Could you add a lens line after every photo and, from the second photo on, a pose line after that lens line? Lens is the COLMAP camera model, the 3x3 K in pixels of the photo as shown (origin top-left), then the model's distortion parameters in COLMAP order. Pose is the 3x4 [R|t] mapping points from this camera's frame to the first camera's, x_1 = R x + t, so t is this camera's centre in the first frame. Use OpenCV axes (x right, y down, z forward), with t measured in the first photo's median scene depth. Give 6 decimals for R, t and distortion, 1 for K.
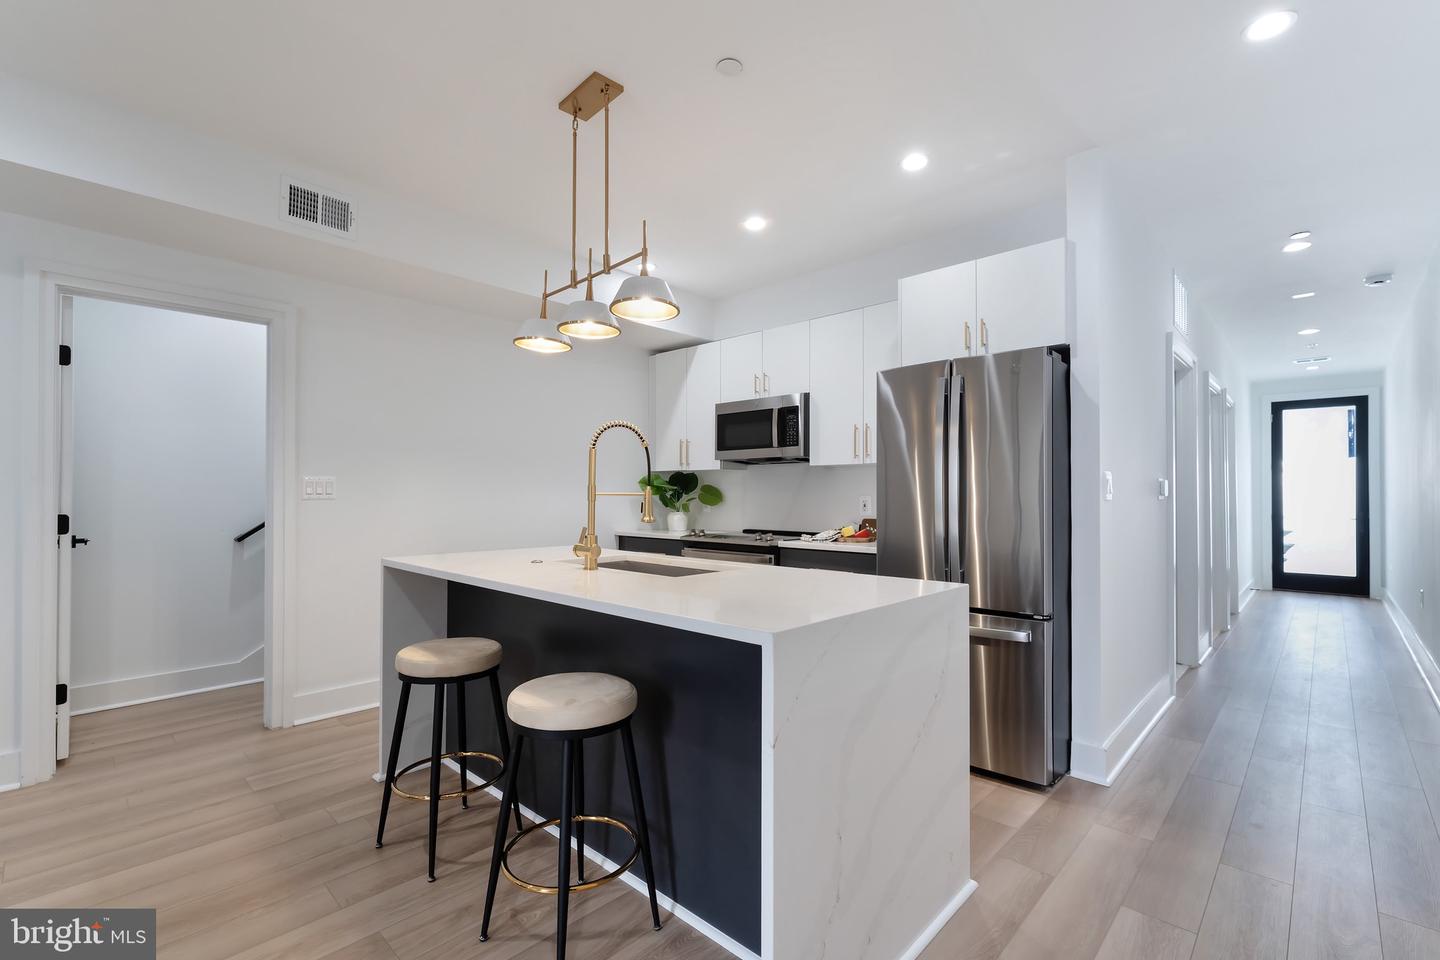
lens RADIAL K [[647.2, 0, 709.2], [0, 647.2, 487.1], [0, 0, 1]] dist [0.001942, -0.000430]
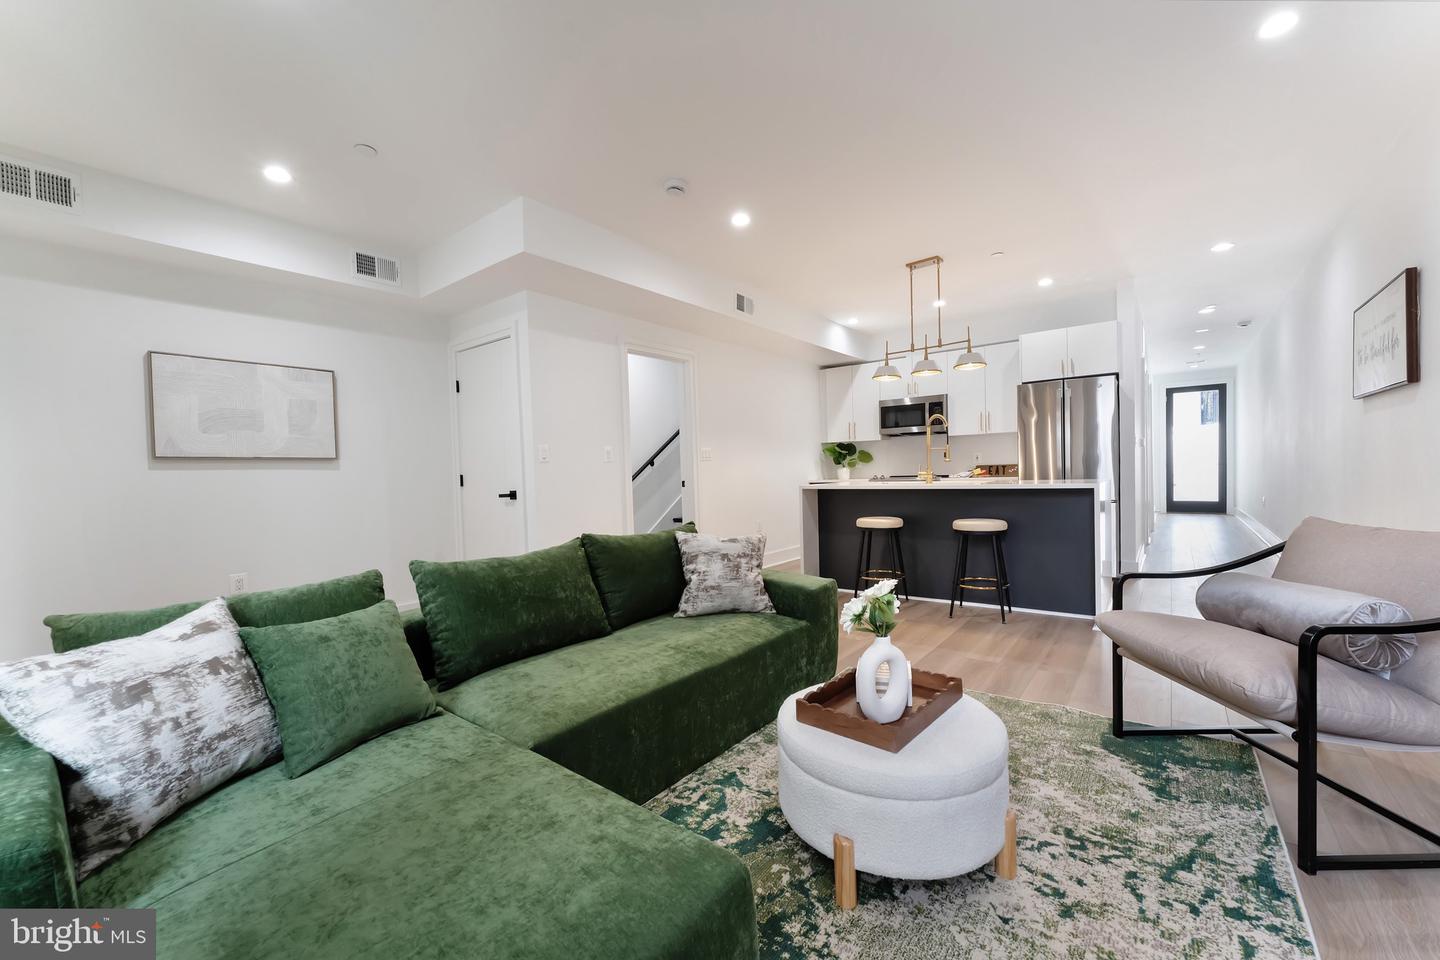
lens RADIAL K [[559.4, 0, 731.5], [0, 559.4, 482.6], [0, 0, 1]] dist [0.000770, 0.000496]
pose [[0.995433, -0.033008, 0.089575, -0.454648], [0.029783, 0.998867, 0.037114, 0.015920], [-0.090698, -0.034277, 0.995288, -0.365520]]
